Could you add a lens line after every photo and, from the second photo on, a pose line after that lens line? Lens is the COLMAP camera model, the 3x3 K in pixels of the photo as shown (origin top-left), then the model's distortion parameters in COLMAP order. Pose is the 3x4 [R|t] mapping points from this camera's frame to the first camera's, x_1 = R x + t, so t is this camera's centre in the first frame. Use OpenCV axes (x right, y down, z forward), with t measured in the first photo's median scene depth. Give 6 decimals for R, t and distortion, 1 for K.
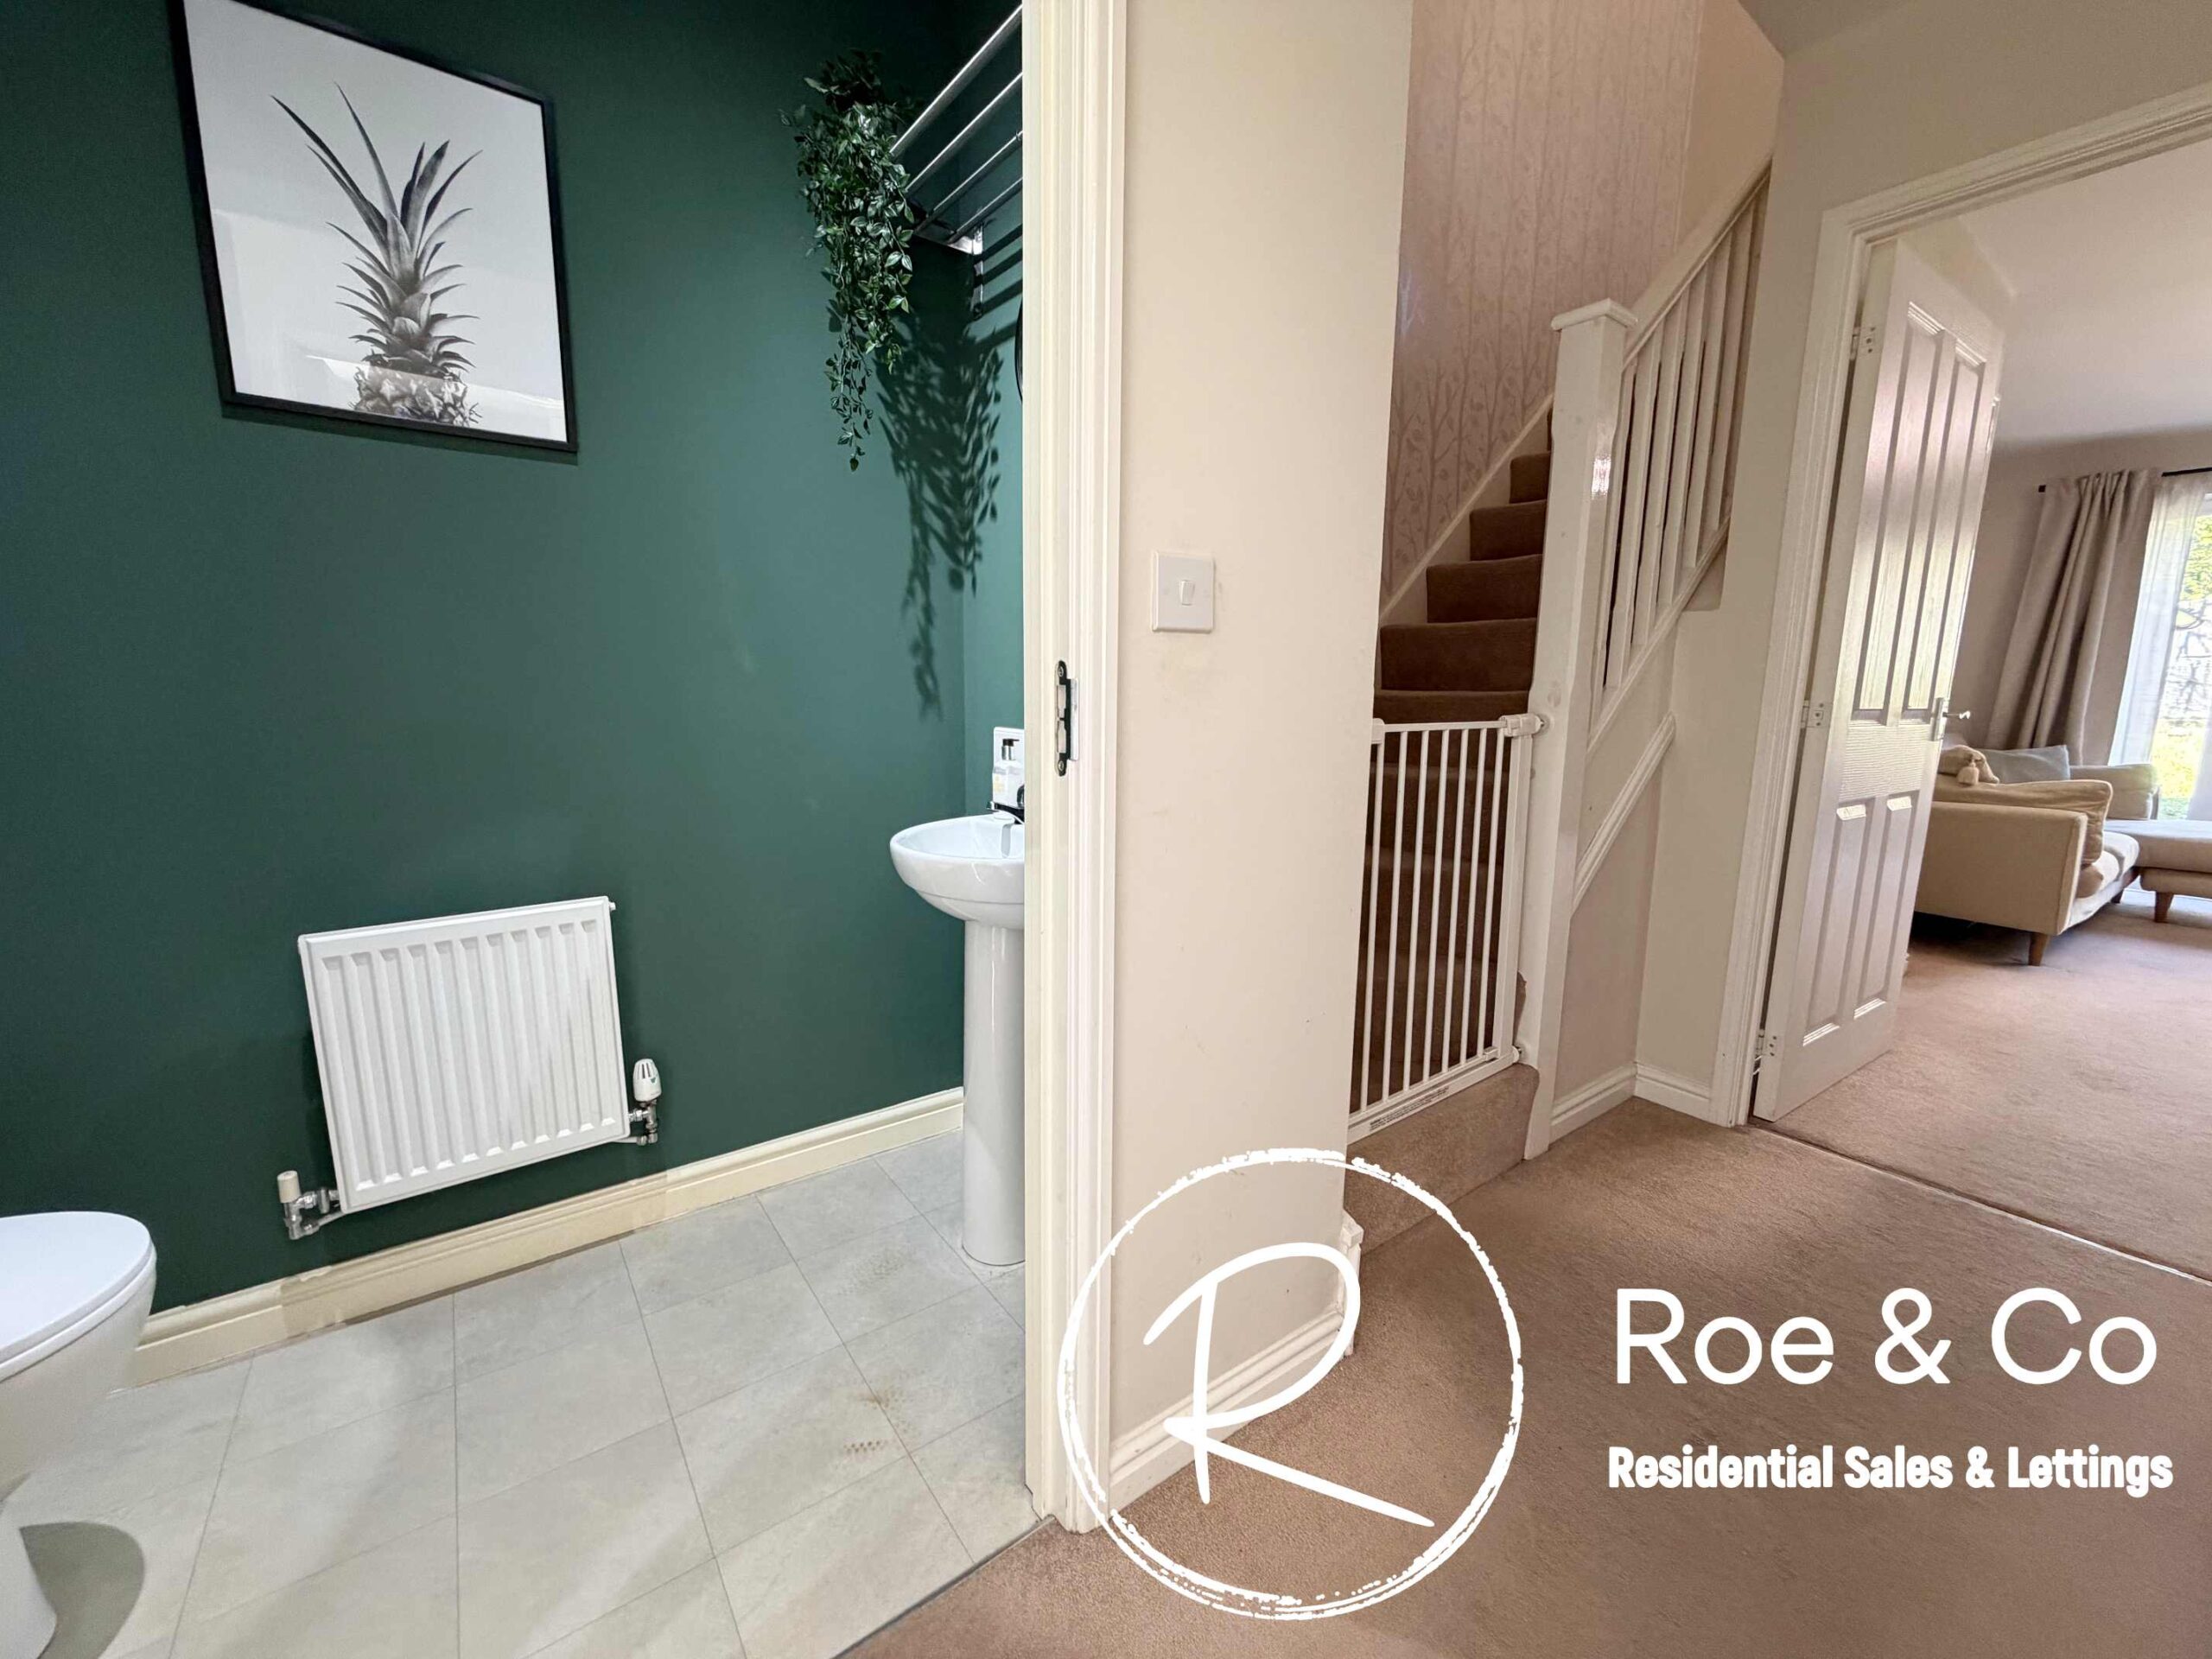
lens RADIAL K [[878.9, 0, 1099.3], [0, 878.9, 824.3], [0, 0, 1]] dist [-0.000091, 0.001651]
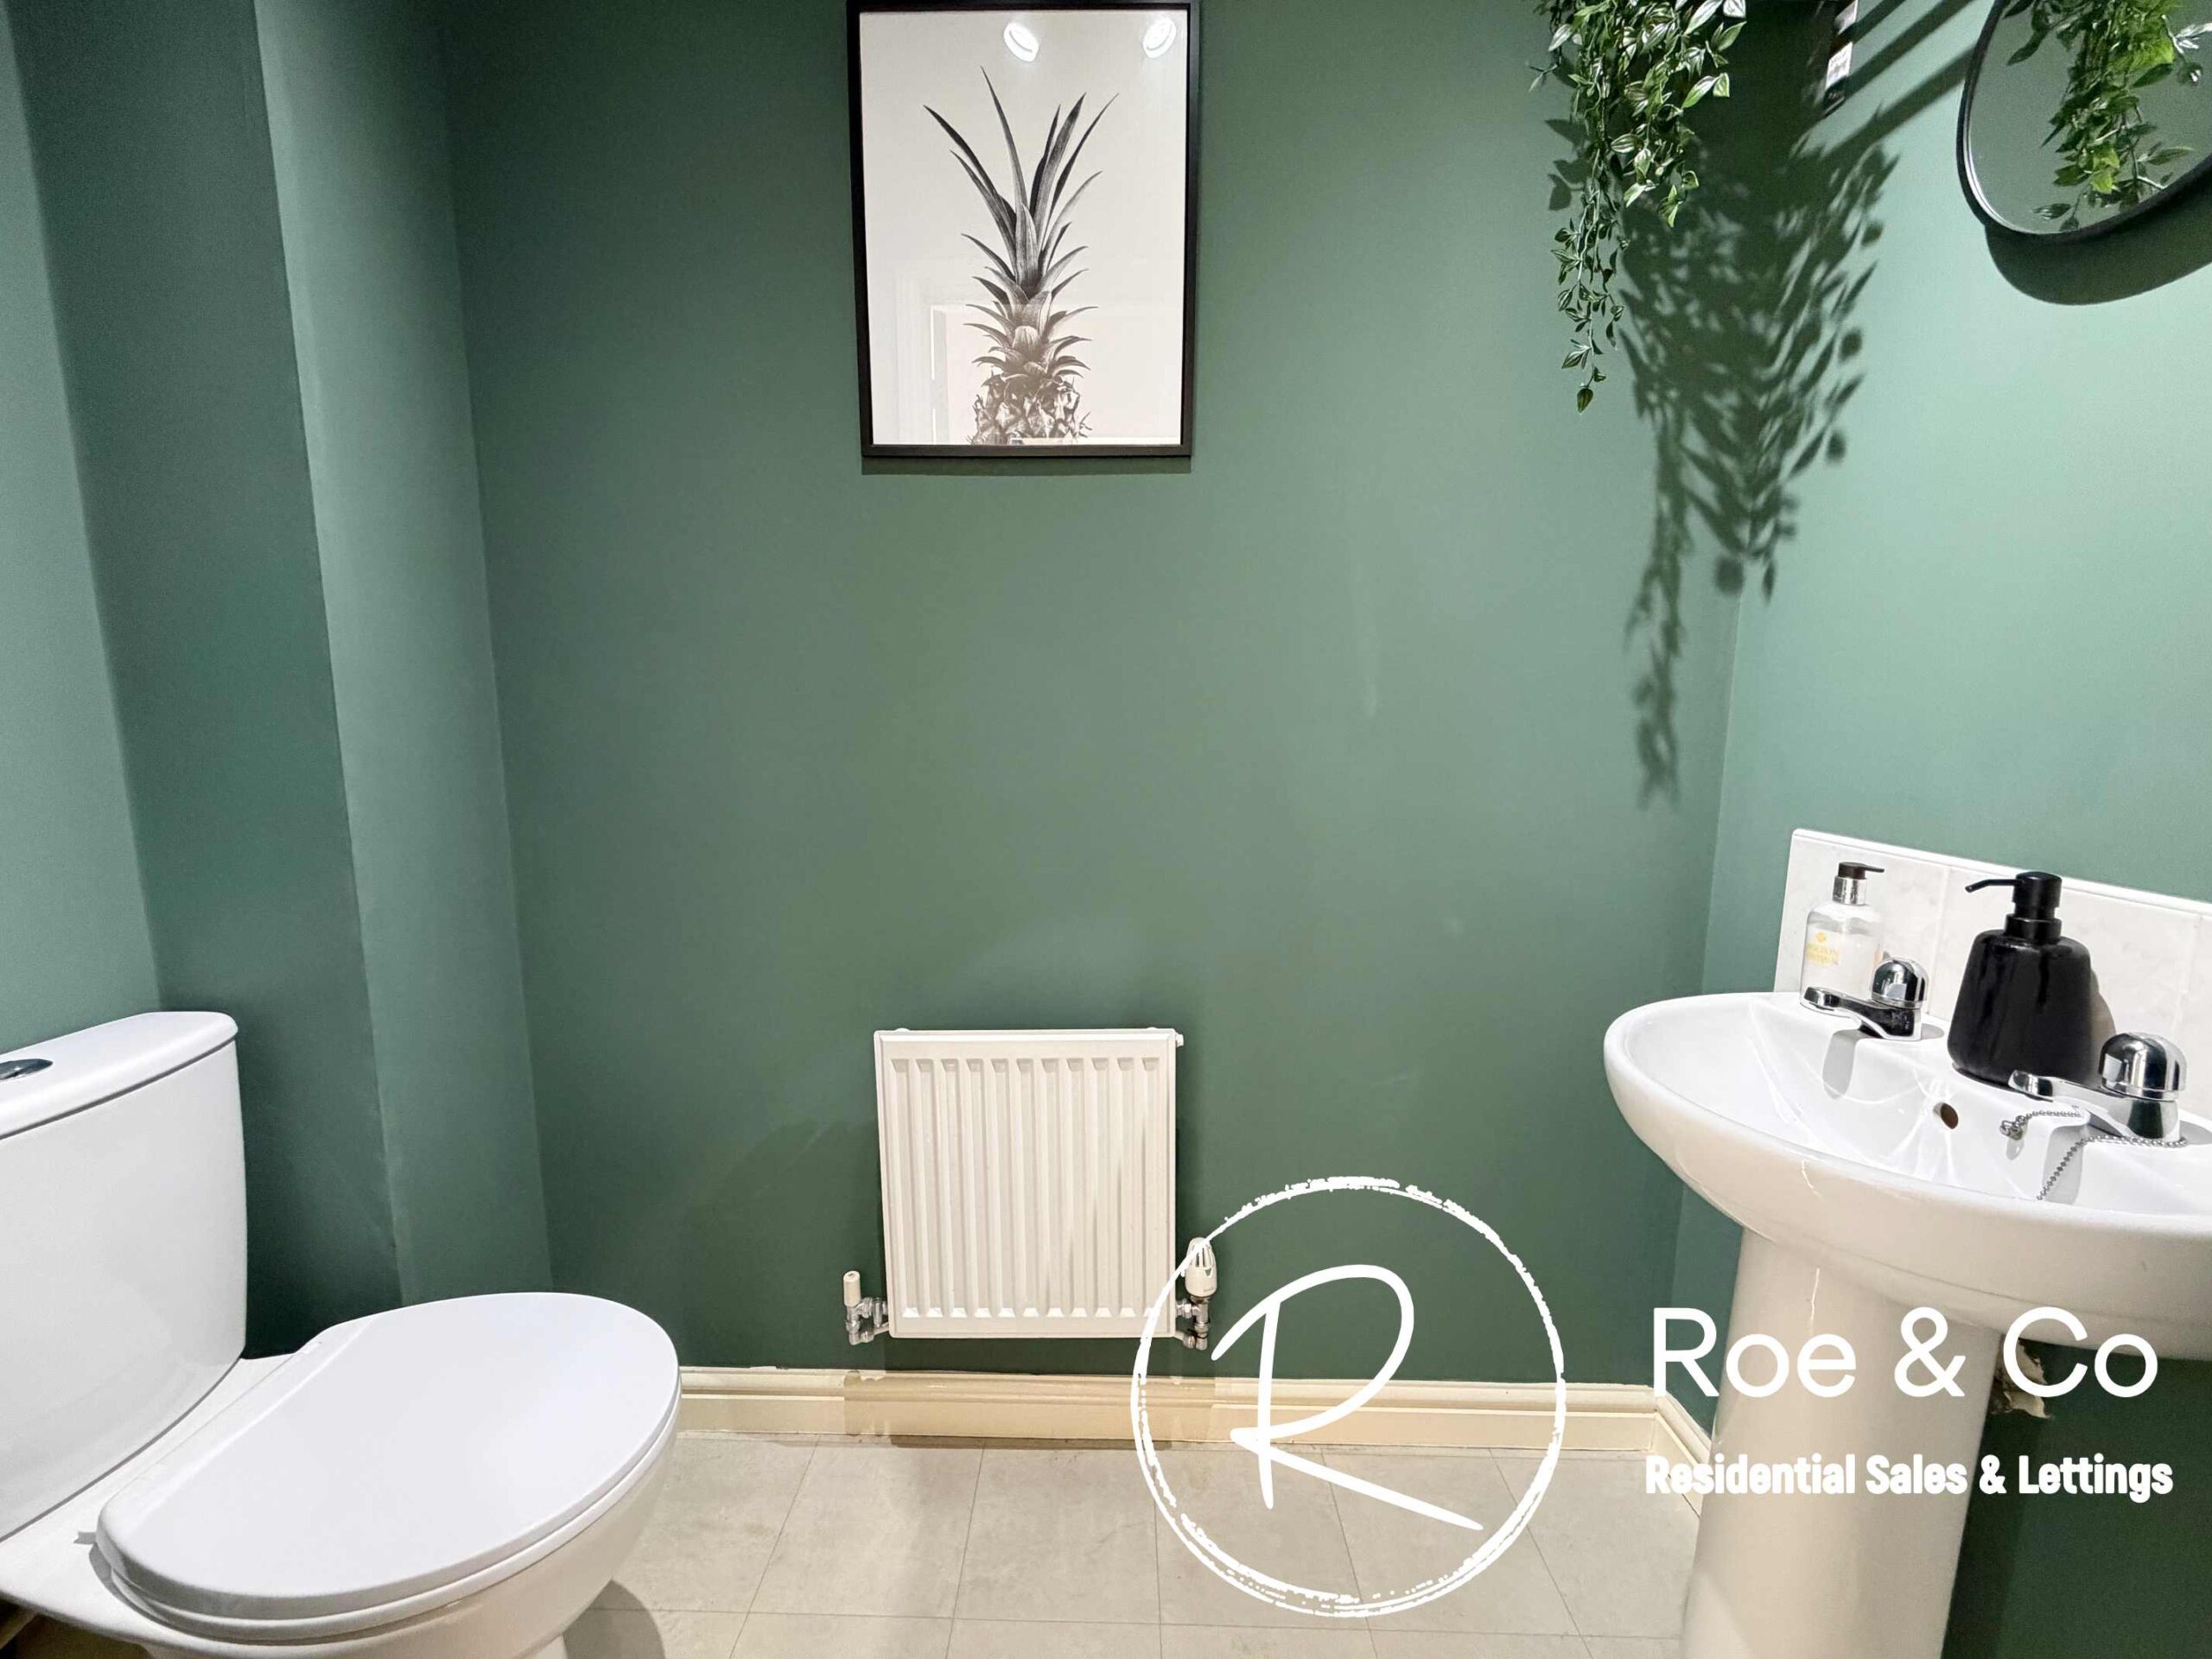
lens RADIAL K [[878.9, 0, 1099.4], [0, 878.9, 819.4], [0, 0, 1]] dist [-0.000091, 0.001651]
pose [[0.793197, 0.071292, -0.604778, -0.159467], [-0.088956, 0.996035, 0.000743, -0.093334], [0.602433, 0.053209, 0.796394, 0.336823]]
